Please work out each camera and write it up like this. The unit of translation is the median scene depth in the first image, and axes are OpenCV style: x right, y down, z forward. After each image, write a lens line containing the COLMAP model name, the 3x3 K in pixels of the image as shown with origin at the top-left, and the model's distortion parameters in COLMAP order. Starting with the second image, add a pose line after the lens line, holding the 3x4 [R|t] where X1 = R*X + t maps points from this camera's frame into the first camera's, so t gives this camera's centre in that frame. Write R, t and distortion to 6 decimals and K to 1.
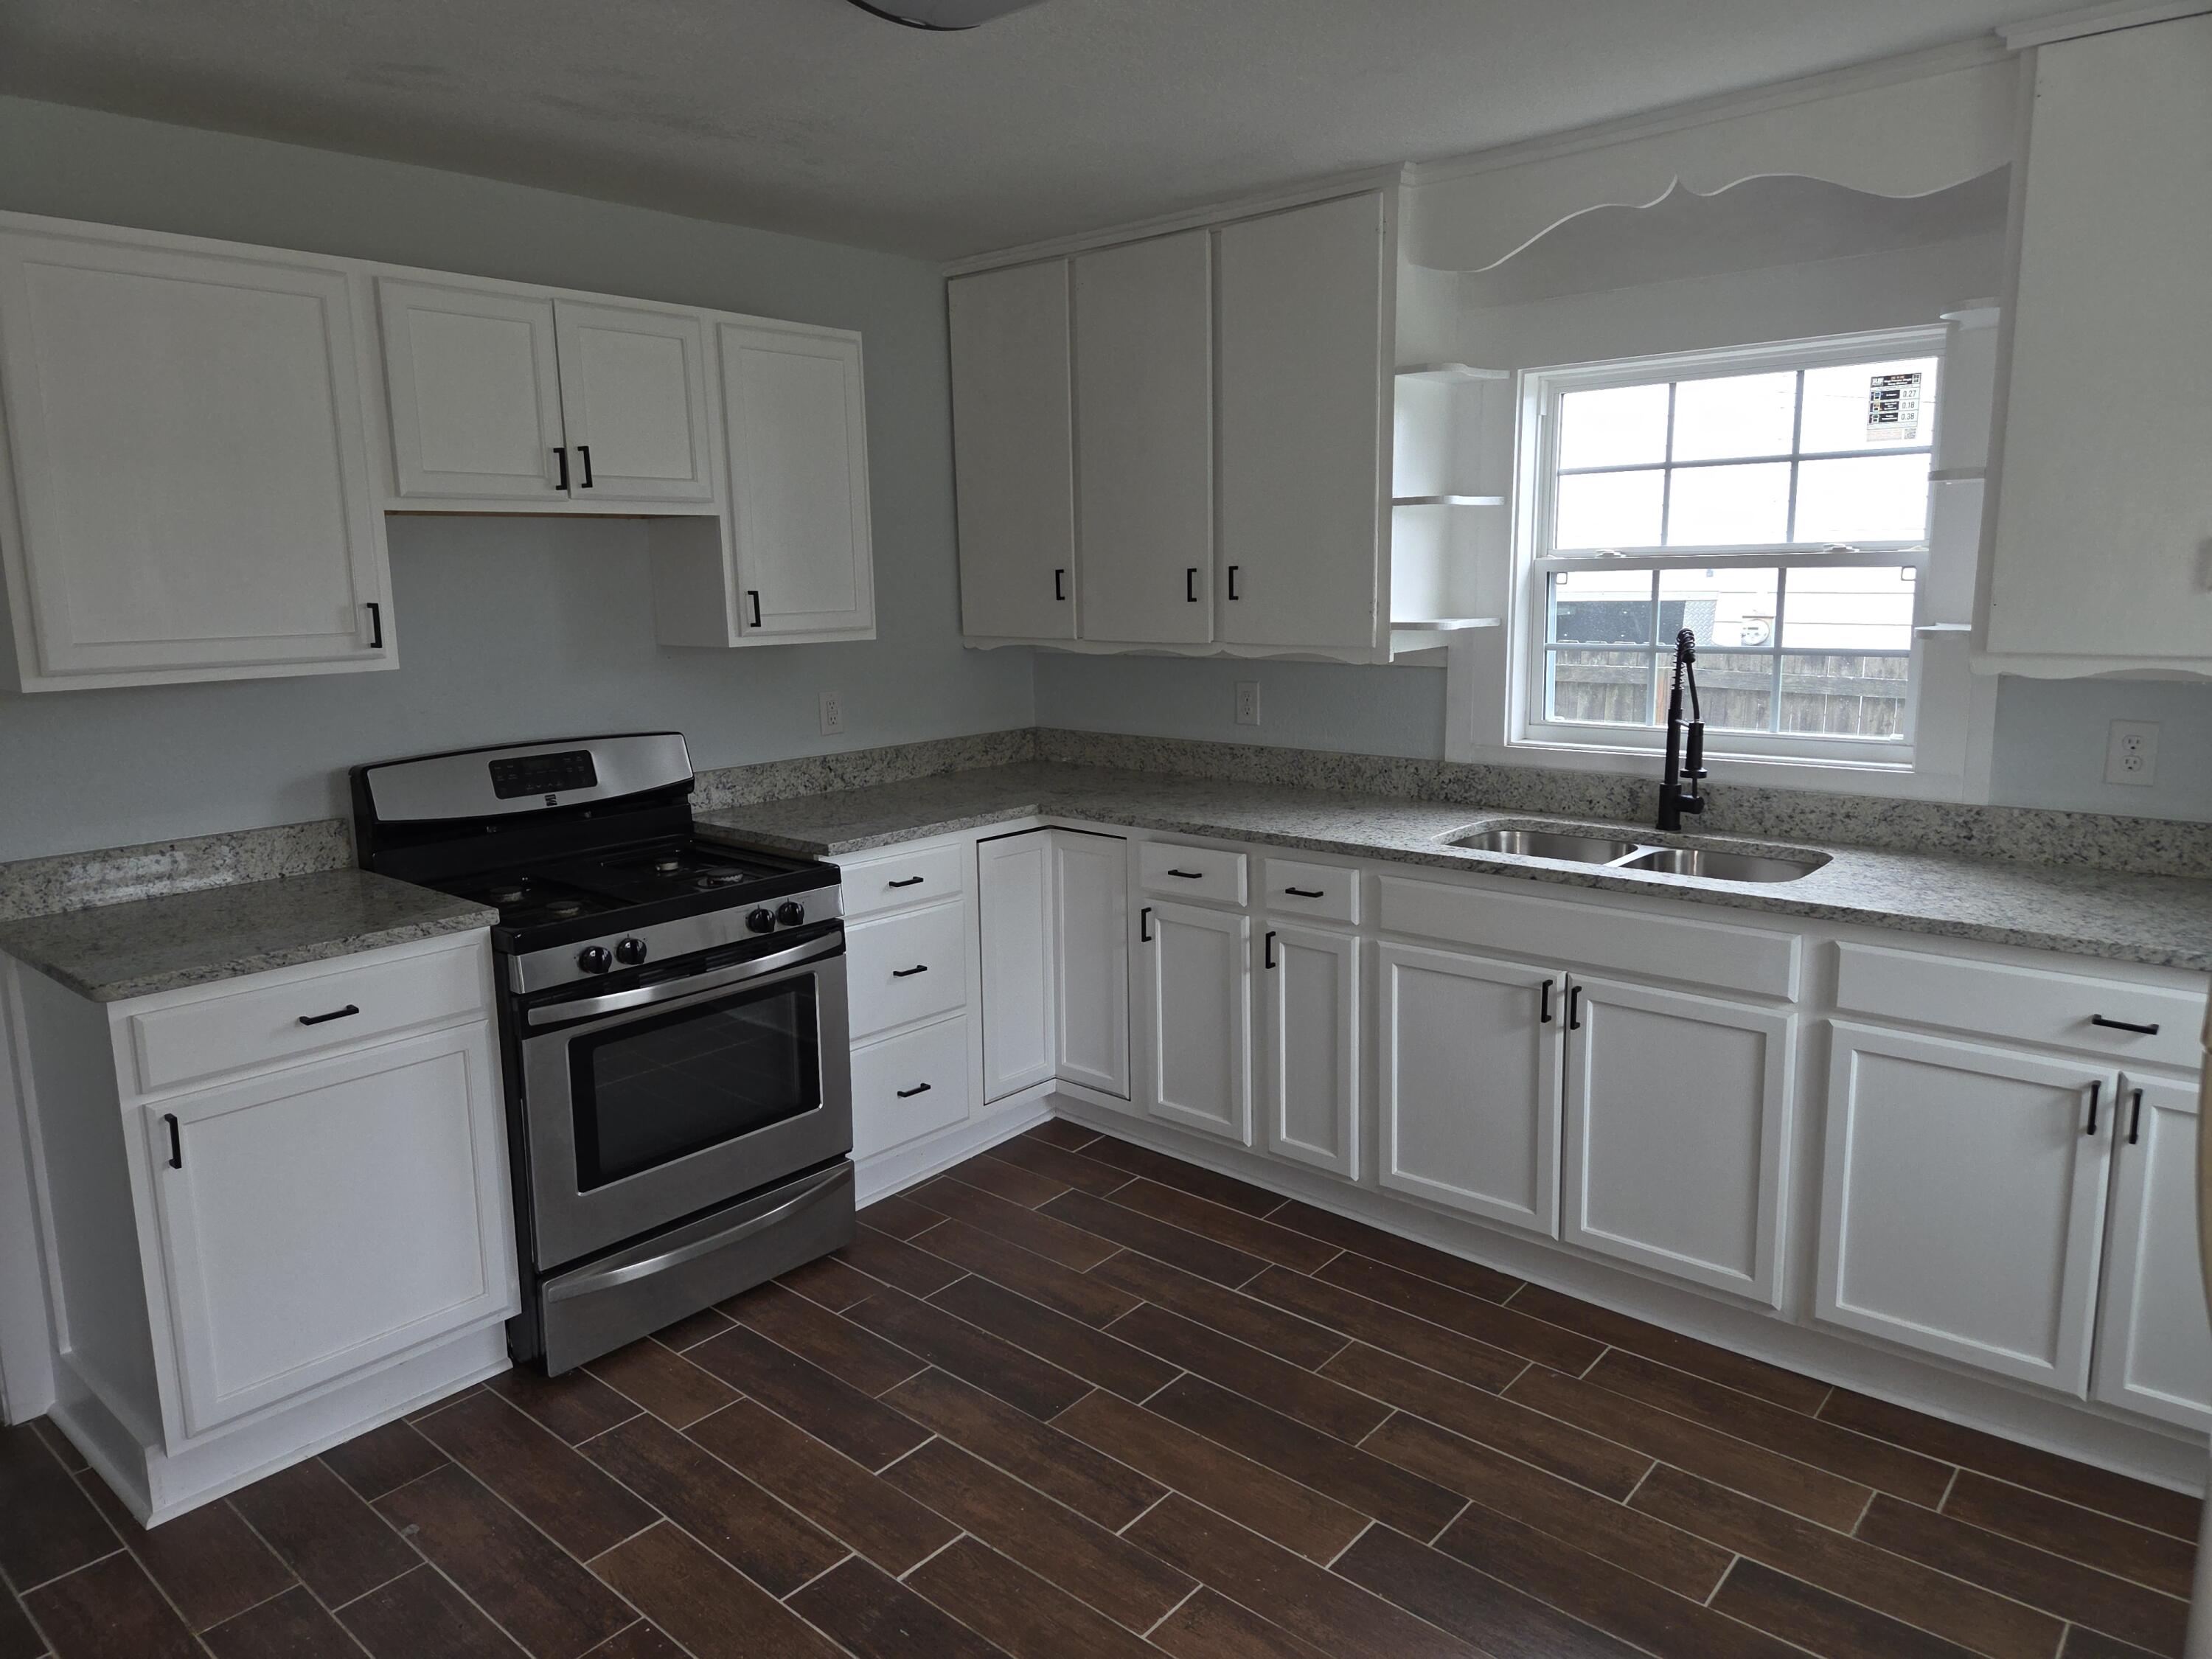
lens RADIAL K [[1477.2, 0, 1106.0], [0, 1477.2, 829.5], [0, 0, 1]] dist [0.093729, -0.093450]
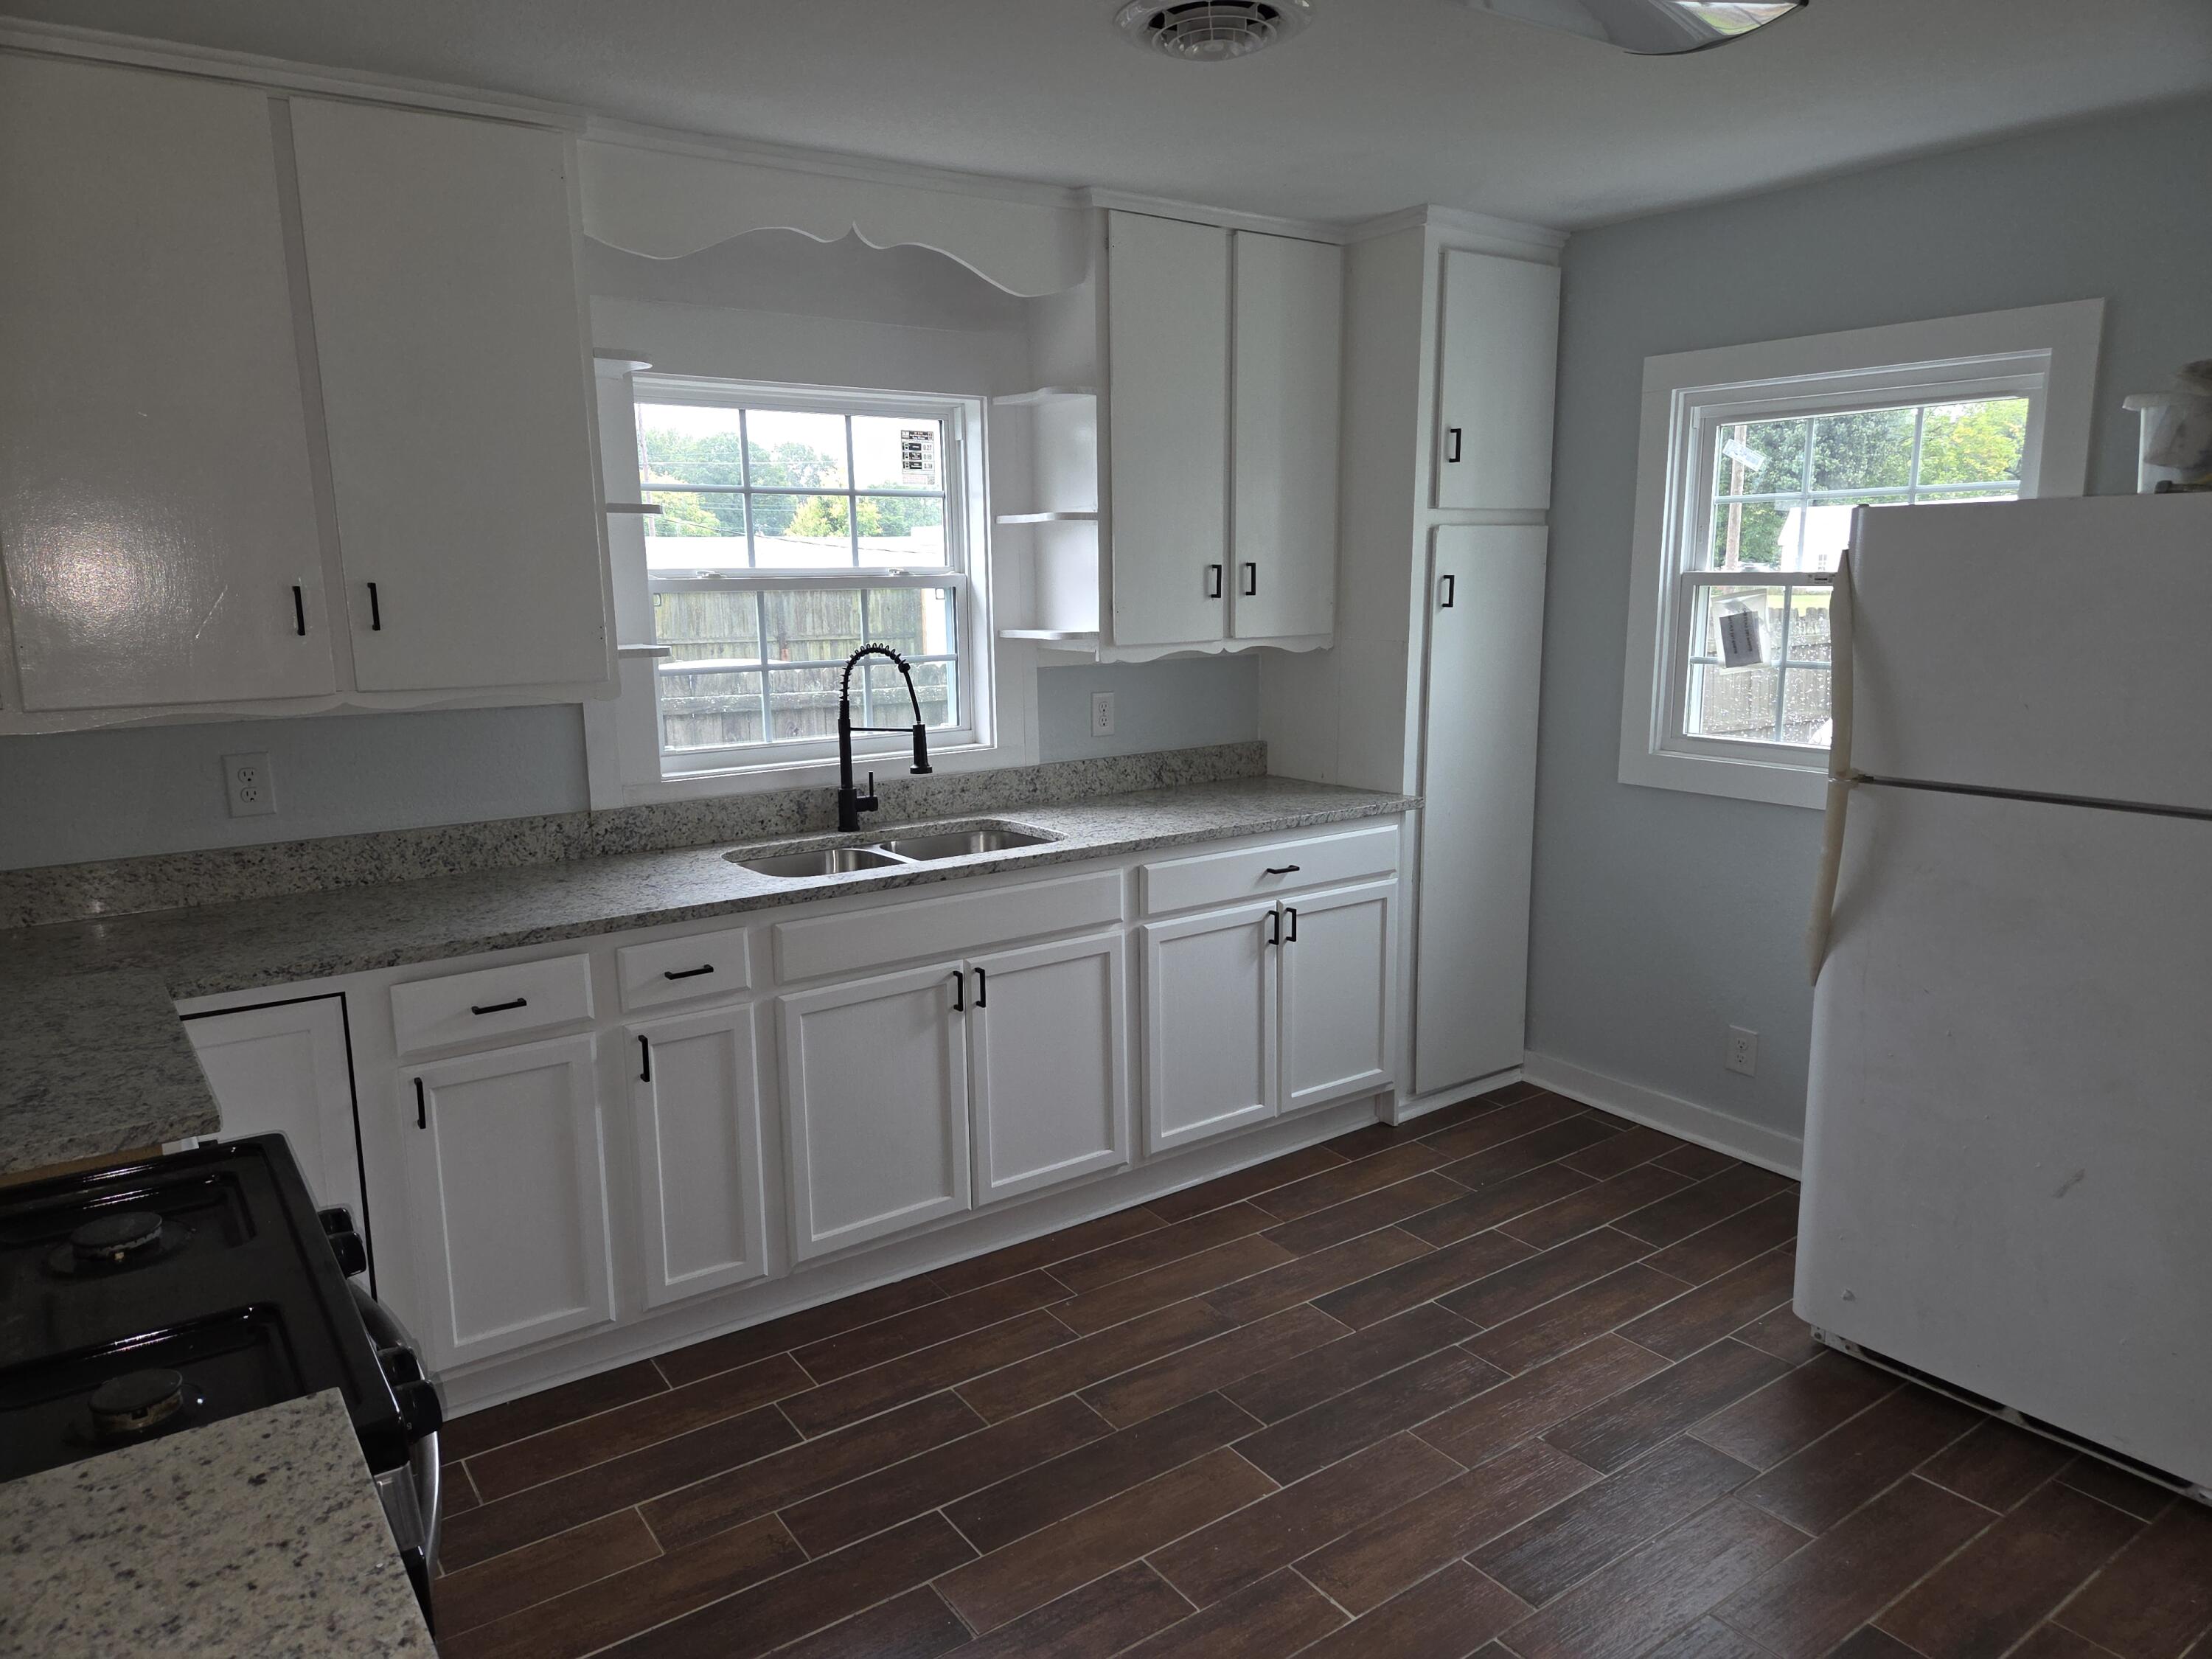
lens RADIAL K [[1470.6, 0, 1107.0], [0, 1470.6, 847.6], [0, 0, 1]] dist [0.093699, -0.095850]
pose [[0.228262, -0.165874, 0.959366, -0.646850], [0.187769, 0.974381, 0.123794, -0.091077], [-0.955321, 0.151882, 0.253560, 0.594619]]
